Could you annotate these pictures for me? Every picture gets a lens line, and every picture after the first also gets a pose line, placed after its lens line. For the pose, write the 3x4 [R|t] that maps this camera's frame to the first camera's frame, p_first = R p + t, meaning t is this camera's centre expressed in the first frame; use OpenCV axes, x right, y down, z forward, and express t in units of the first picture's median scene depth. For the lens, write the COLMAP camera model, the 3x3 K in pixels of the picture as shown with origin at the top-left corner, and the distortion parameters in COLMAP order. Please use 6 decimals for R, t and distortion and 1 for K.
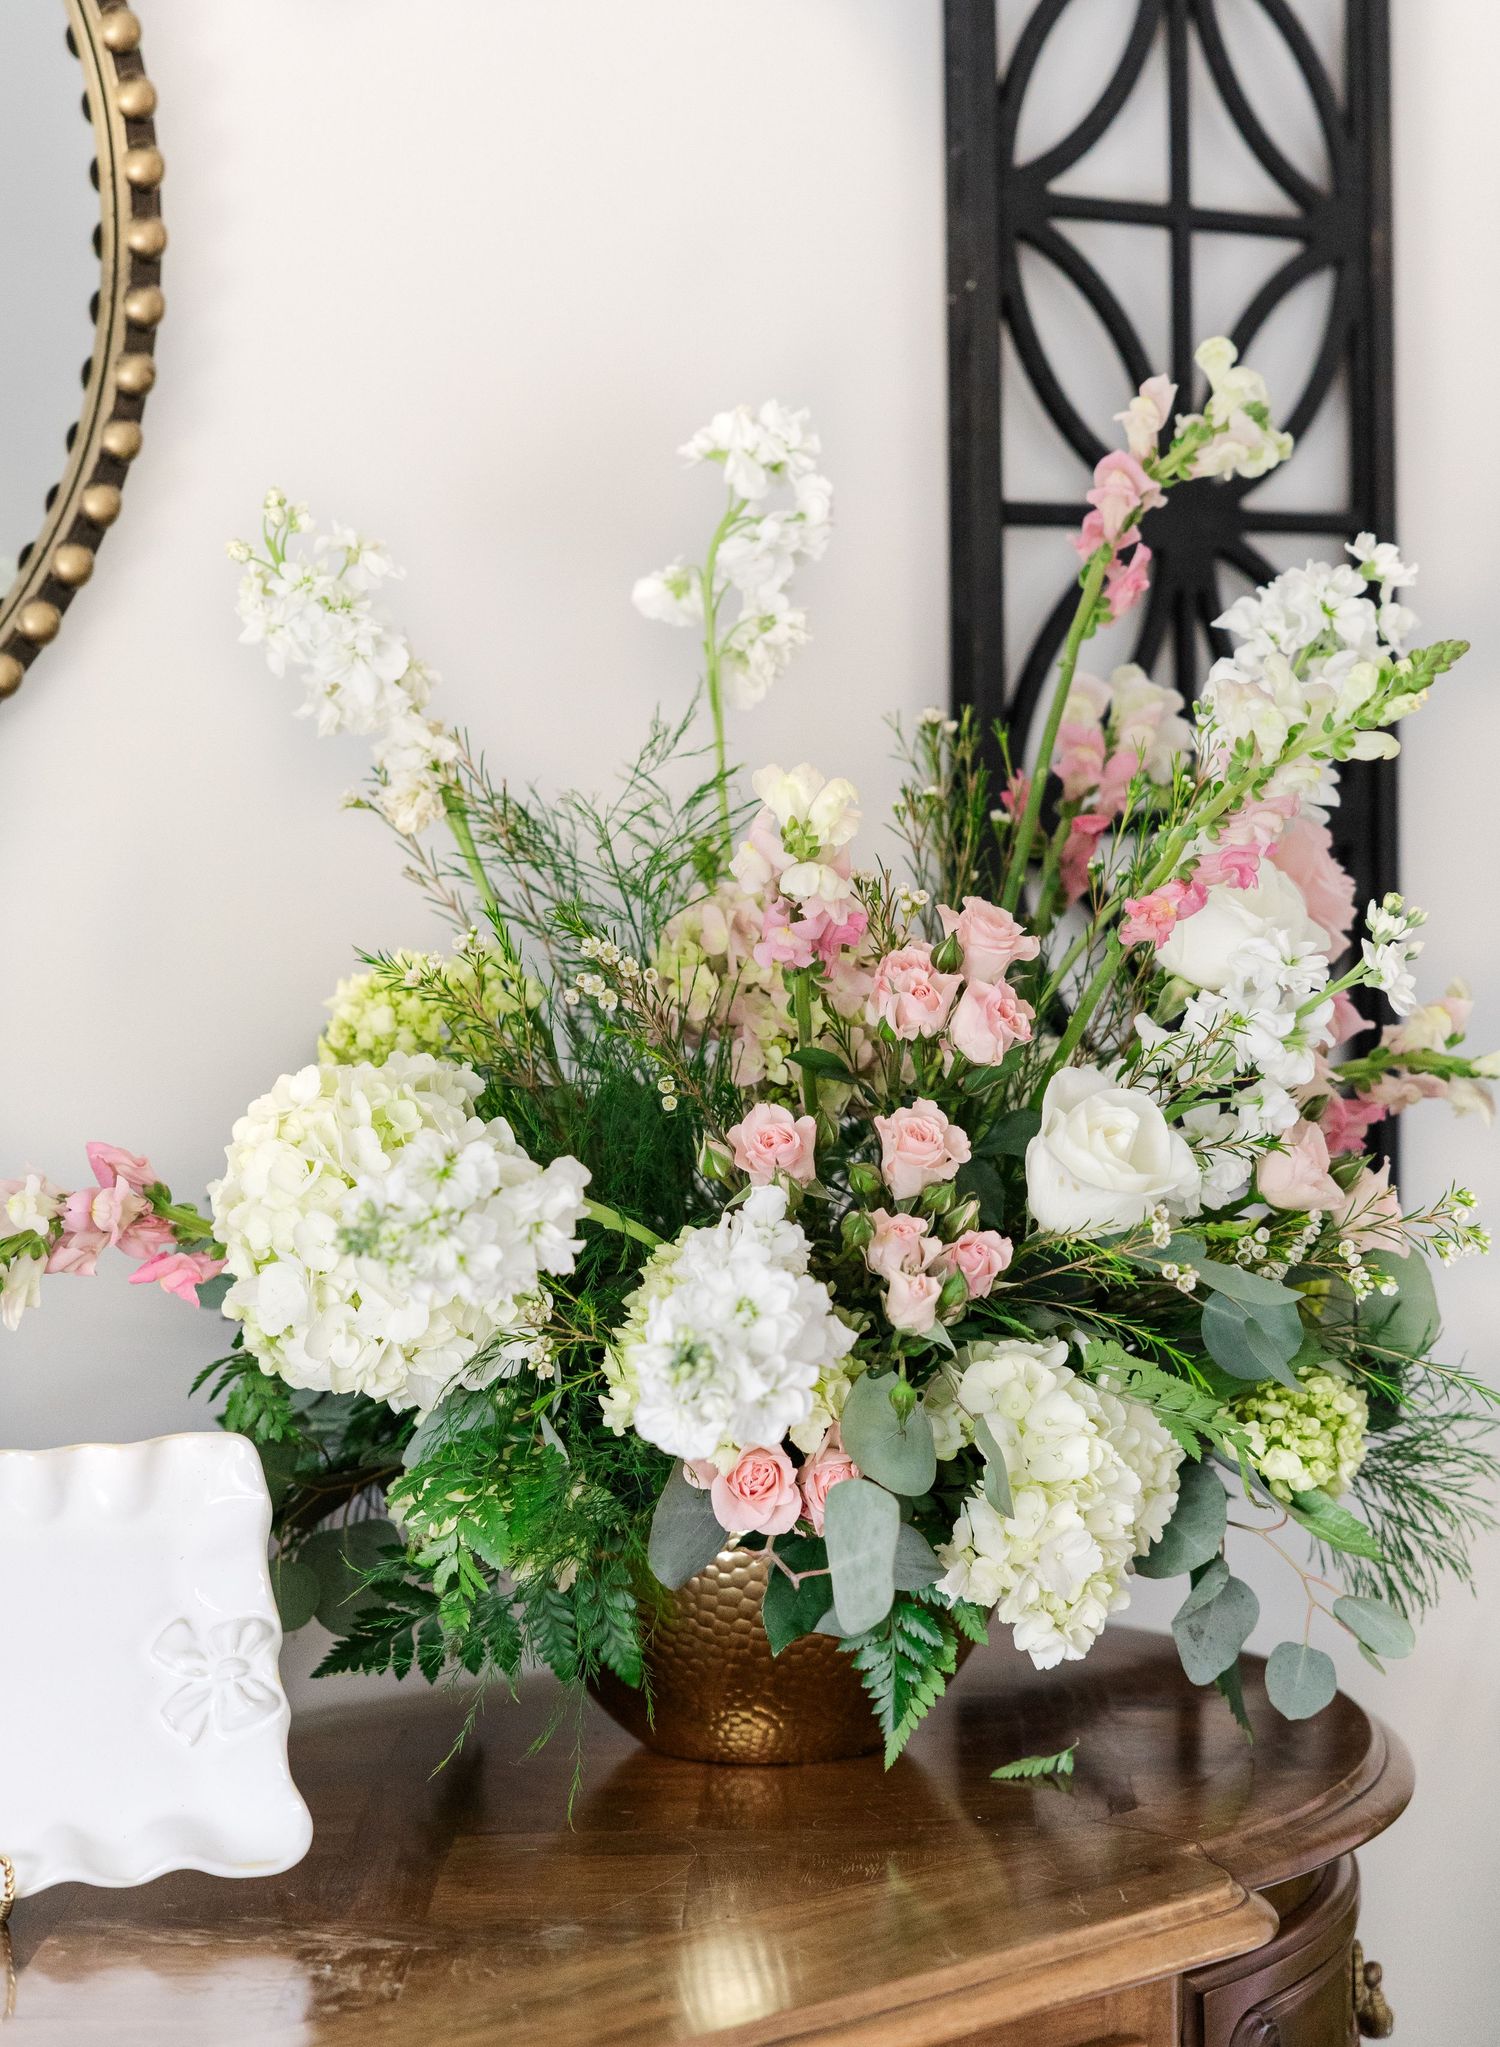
lens RADIAL K [[4744.2, 0, 745.7], [0, 4744.2, 1017.1], [0, 0, 1]] dist [-0.154838, 0.000000]
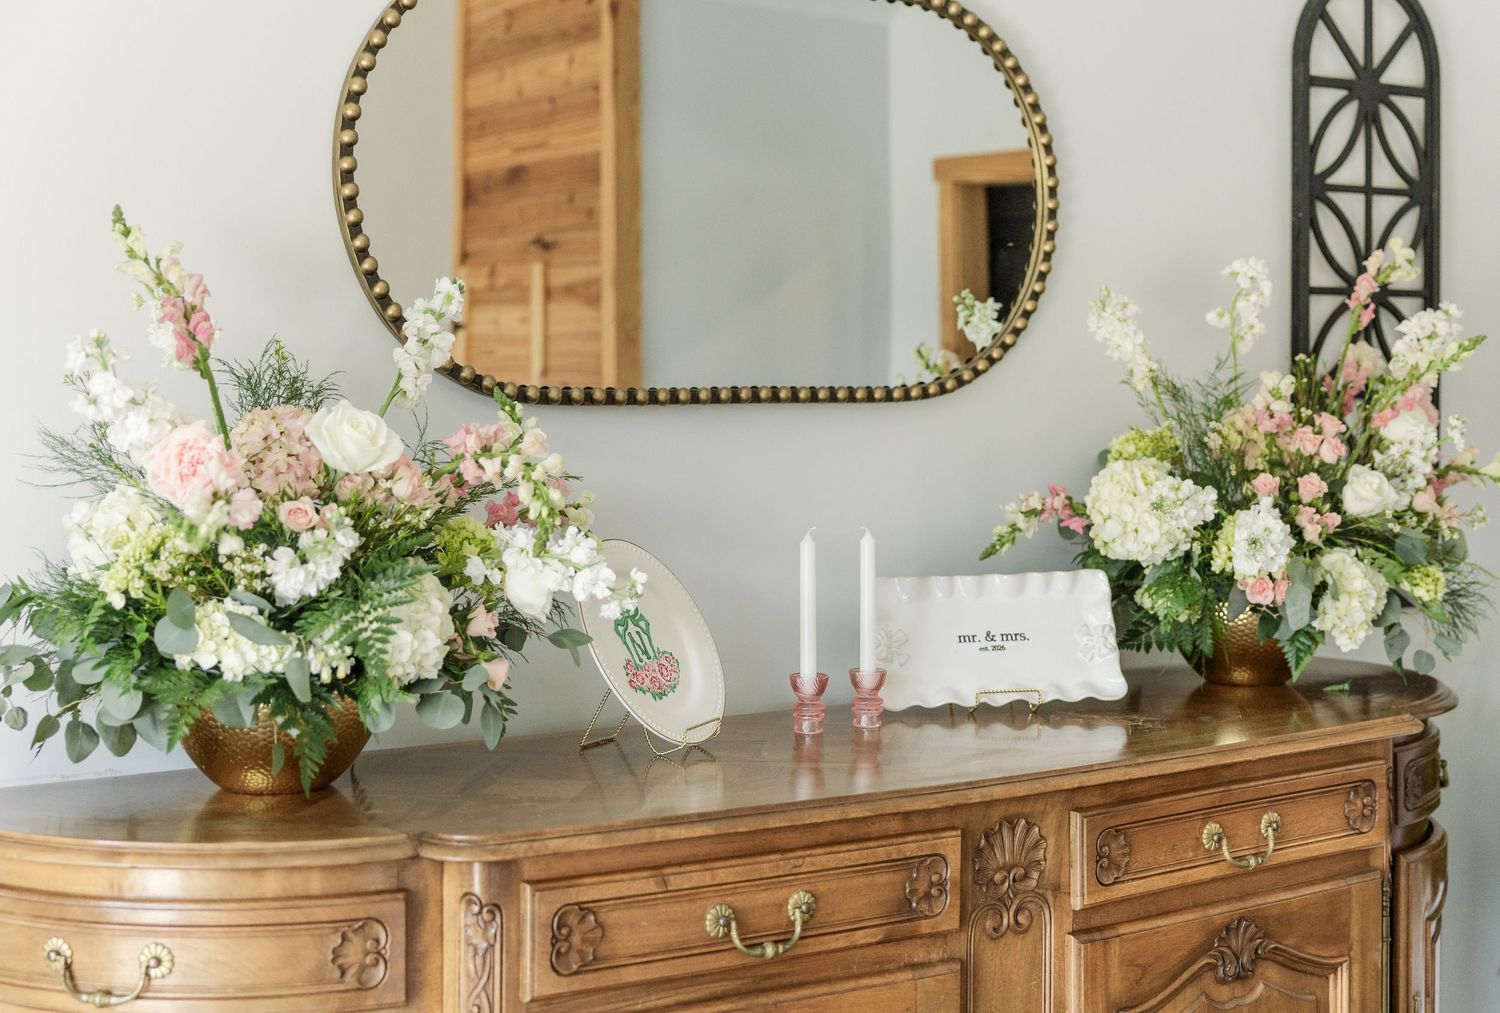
lens RADIAL K [[2220.0, 0, 726.1], [0, 2220.0, 416.6], [0, 0, 1]] dist [-0.030810, 0.000000]
pose [[0.990273, 0.015020, -0.138328, -0.145480], [-0.020230, 0.999135, -0.036338, 0.040179], [0.137663, 0.038783, 0.989720, -0.548002]]
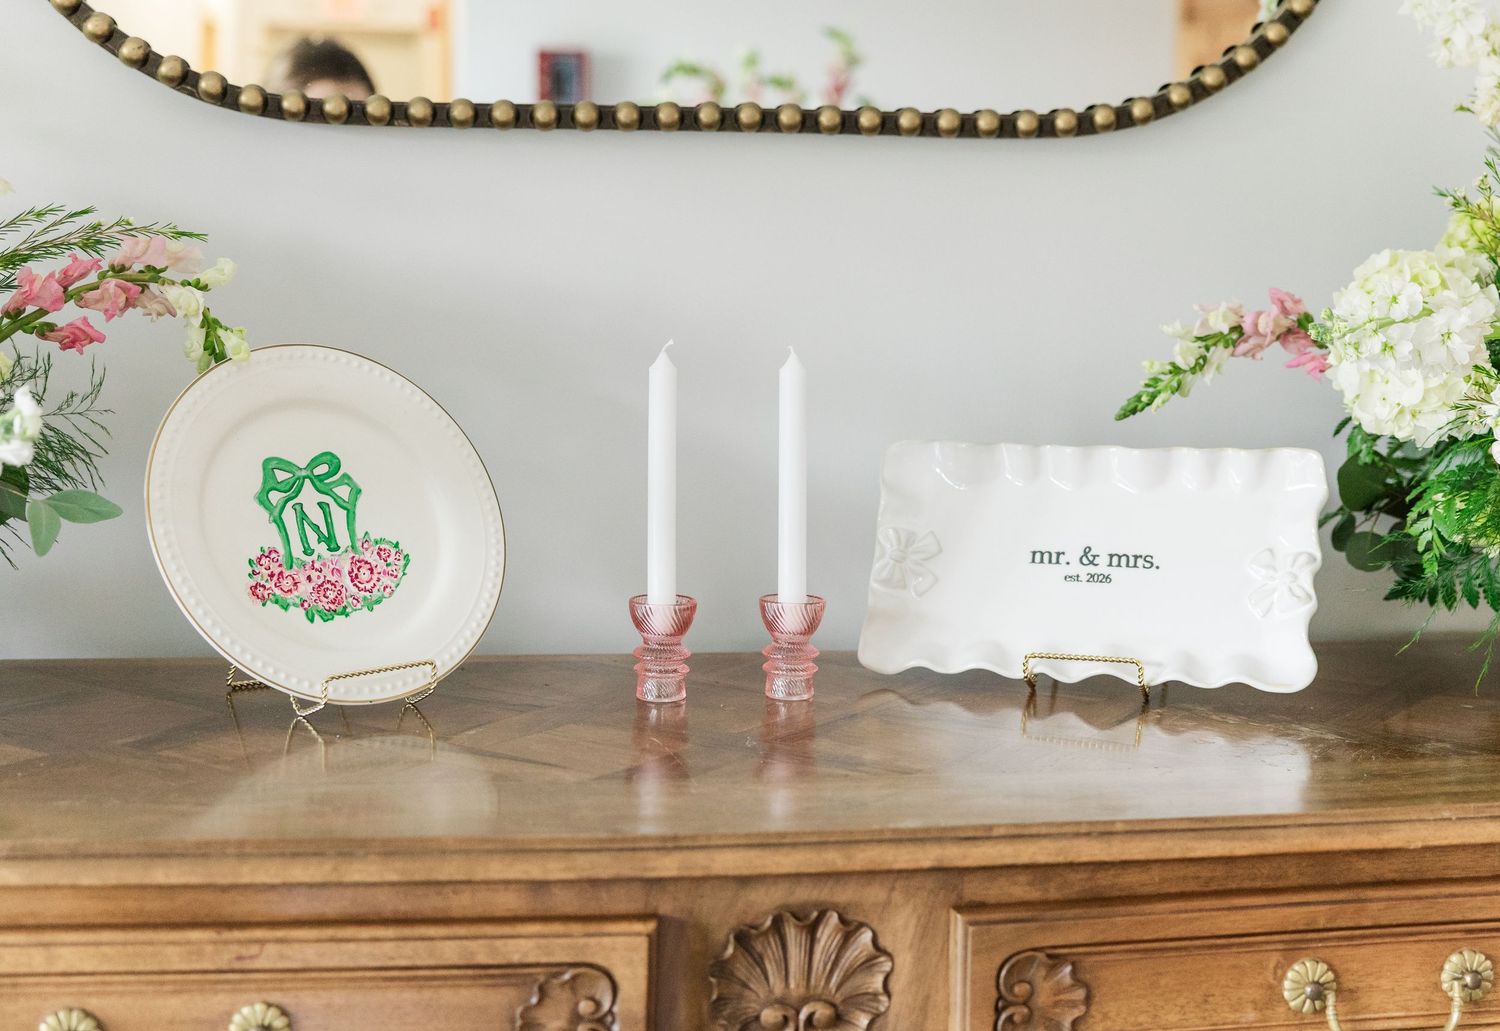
lens RADIAL K [[2452.9, 0, 750.1], [0, 2452.9, 508.8], [0, 0, 1]] dist [-0.059615, 0.000000]
pose [[0.840173, 0.098443, -0.533308, 0.196844], [-0.058789, 0.994124, 0.090889, 0.036490], [0.539122, -0.045010, 0.841024, 0.100973]]
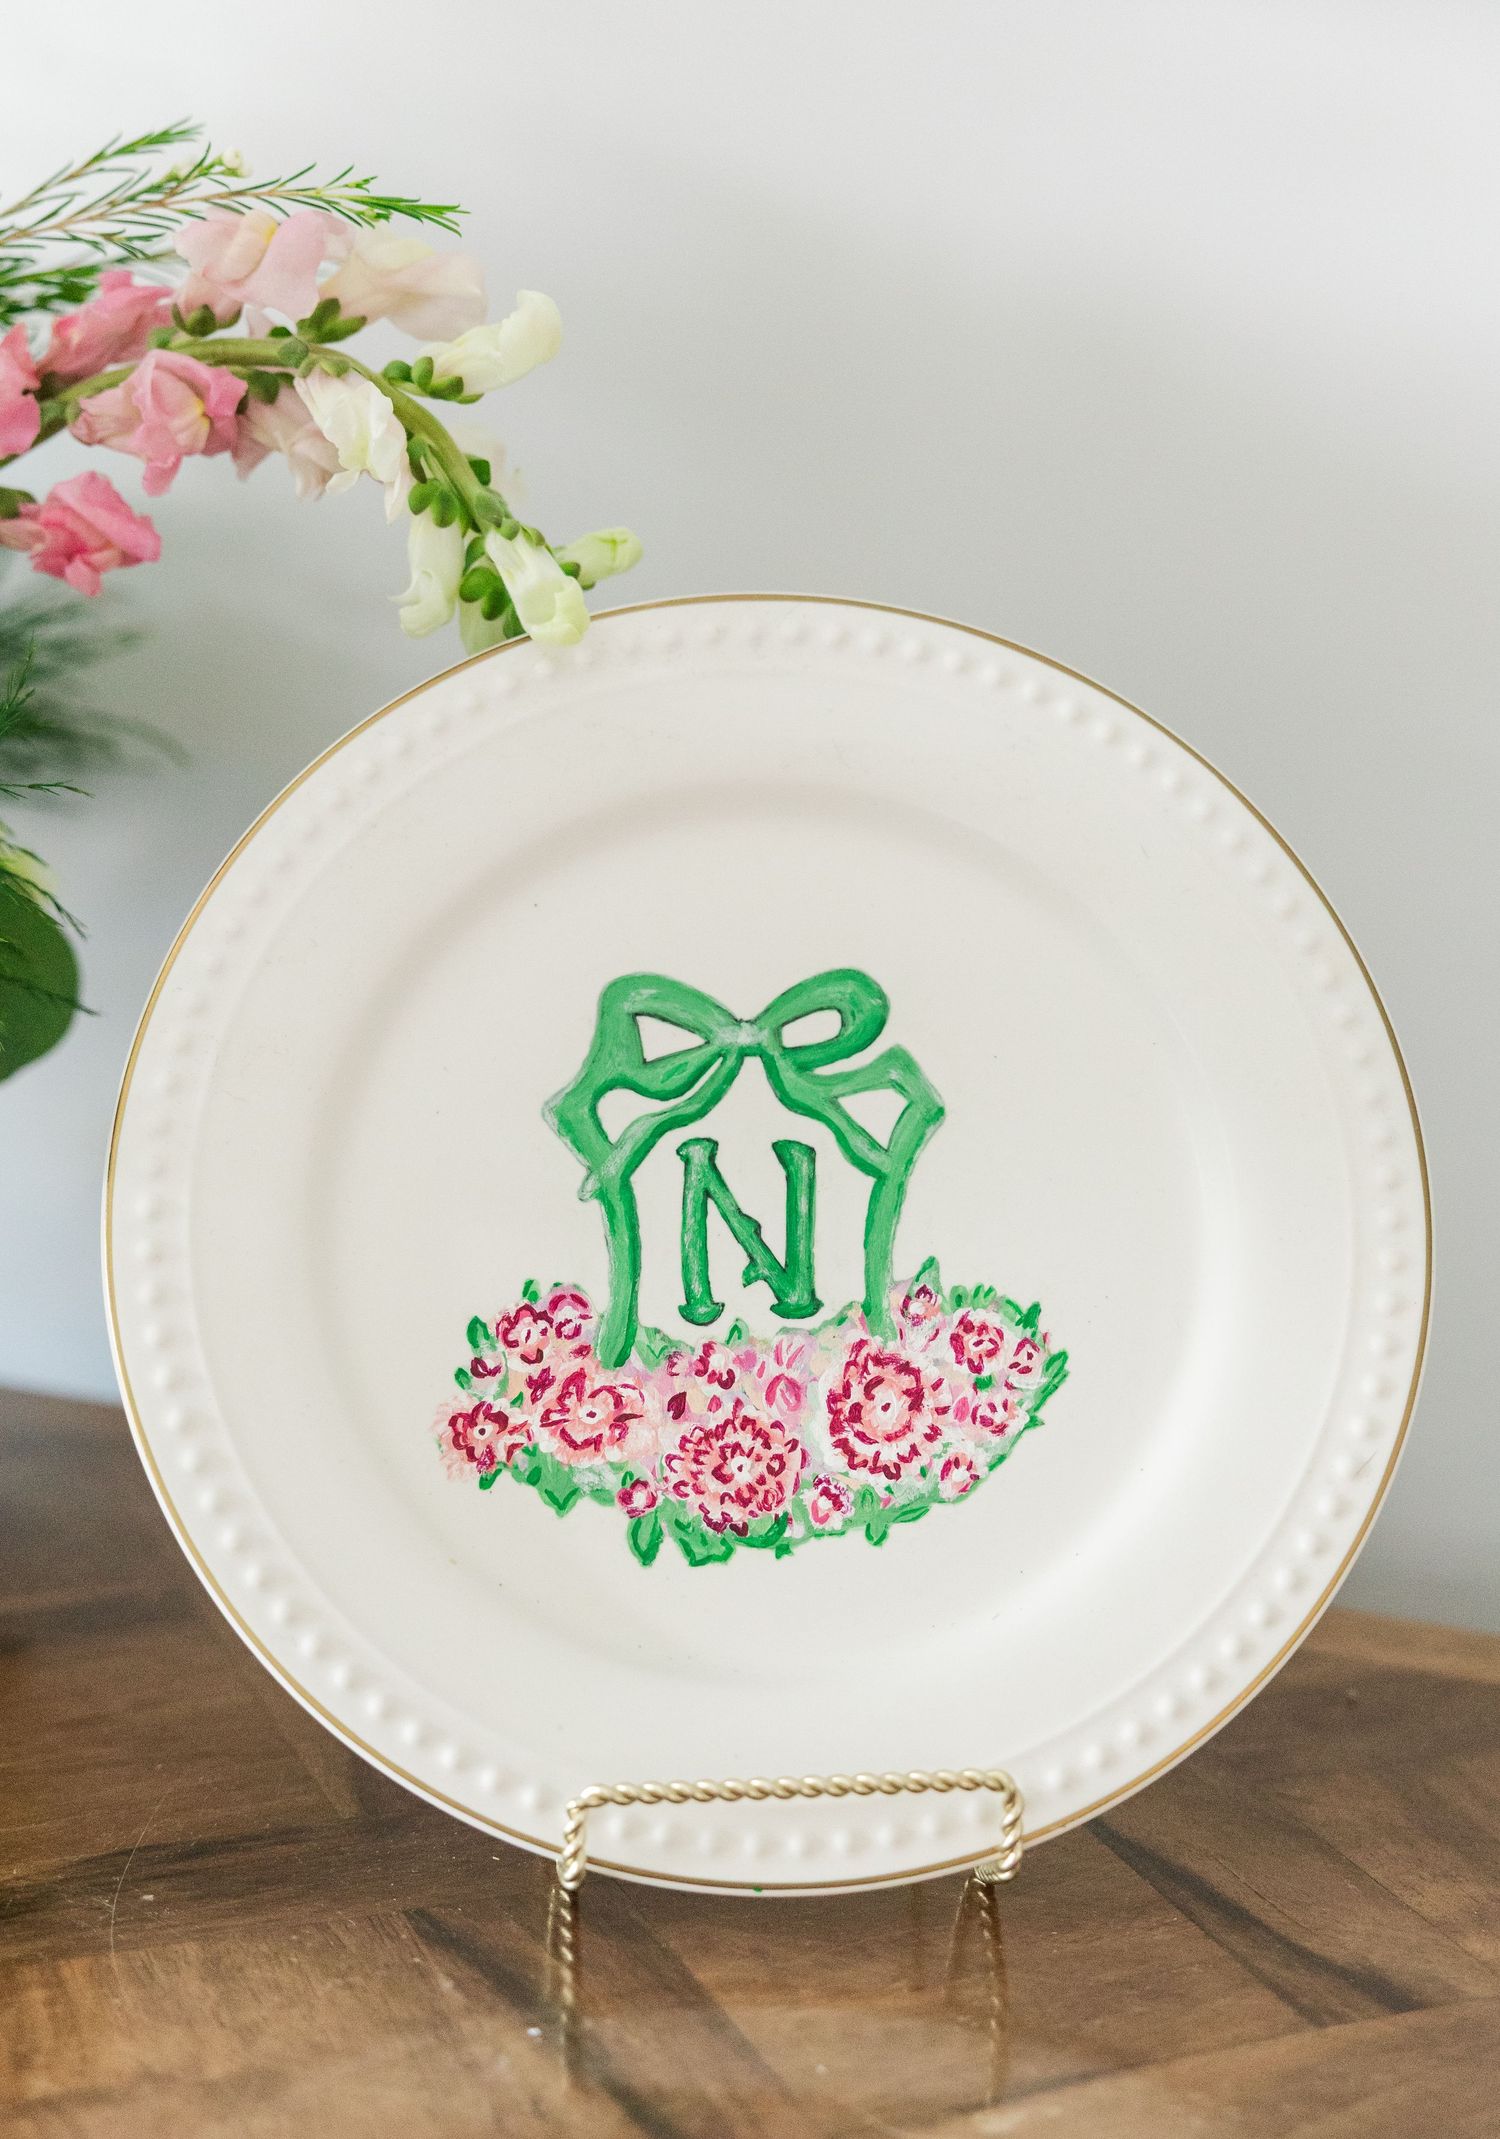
lens RADIAL K [[4079.9, 0, 750.8], [0, 4079.9, 1075.0], [0, 0, 1]] dist [0.061928, 0.000000]
pose [[0.408129, 0.210333, -0.888364, -0.012129], [-0.078602, 0.977580, 0.195346, 0.032657], [0.909534, -0.009899, 0.415511, 0.552772]]
